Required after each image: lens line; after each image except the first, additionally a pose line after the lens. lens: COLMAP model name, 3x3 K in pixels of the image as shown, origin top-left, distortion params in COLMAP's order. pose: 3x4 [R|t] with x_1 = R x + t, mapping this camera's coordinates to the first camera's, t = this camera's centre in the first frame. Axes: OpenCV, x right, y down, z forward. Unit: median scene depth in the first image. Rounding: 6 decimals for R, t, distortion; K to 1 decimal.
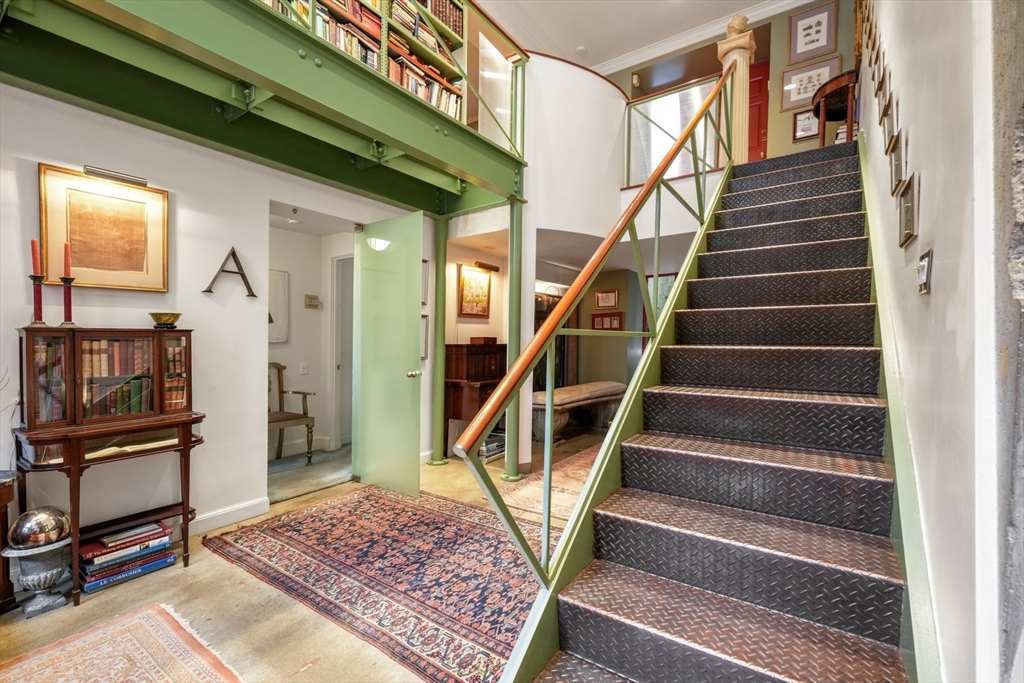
lens RADIAL K [[427.6, 0, 535.4], [0, 427.6, 357.6], [0, 0, 1]] dist [-0.000039, -0.000788]
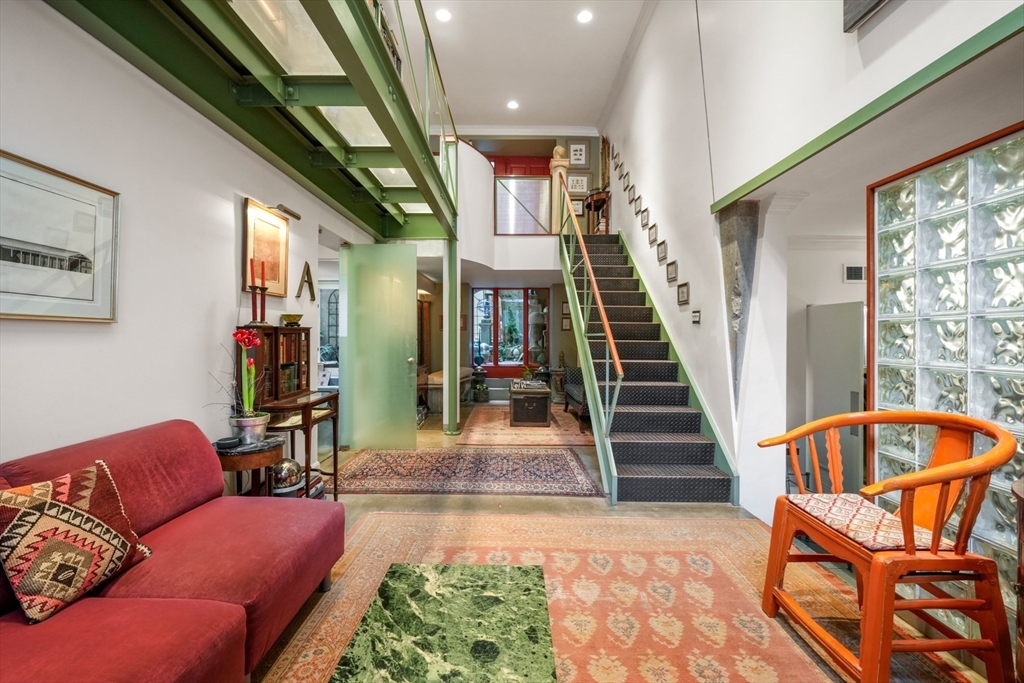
lens RADIAL K [[427.6, 0, 514.3], [0, 427.6, 335.5], [0, 0, 1]] dist [-0.000039, -0.000788]
pose [[0.818896, 0.007507, 0.573893, -1.035725], [0.013771, 0.999370, -0.032722, 0.010376], [-0.573777, 0.034699, 0.818276, -0.419571]]
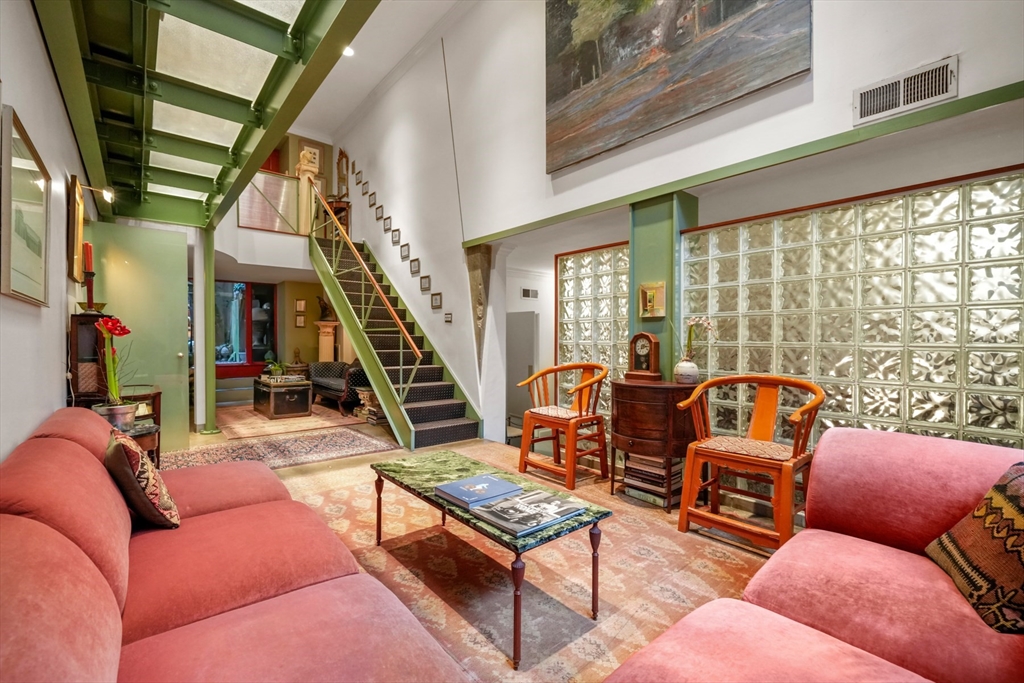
lens RADIAL K [[427.6, 0, 507.4], [0, 427.6, 341.8], [0, 0, 1]] dist [-0.000039, -0.000788]
pose [[0.253233, -0.006029, 0.967387, -1.676499], [0.031239, 0.999510, -0.001948, 0.040133], [-0.966901, 0.030713, 0.253297, -0.376728]]
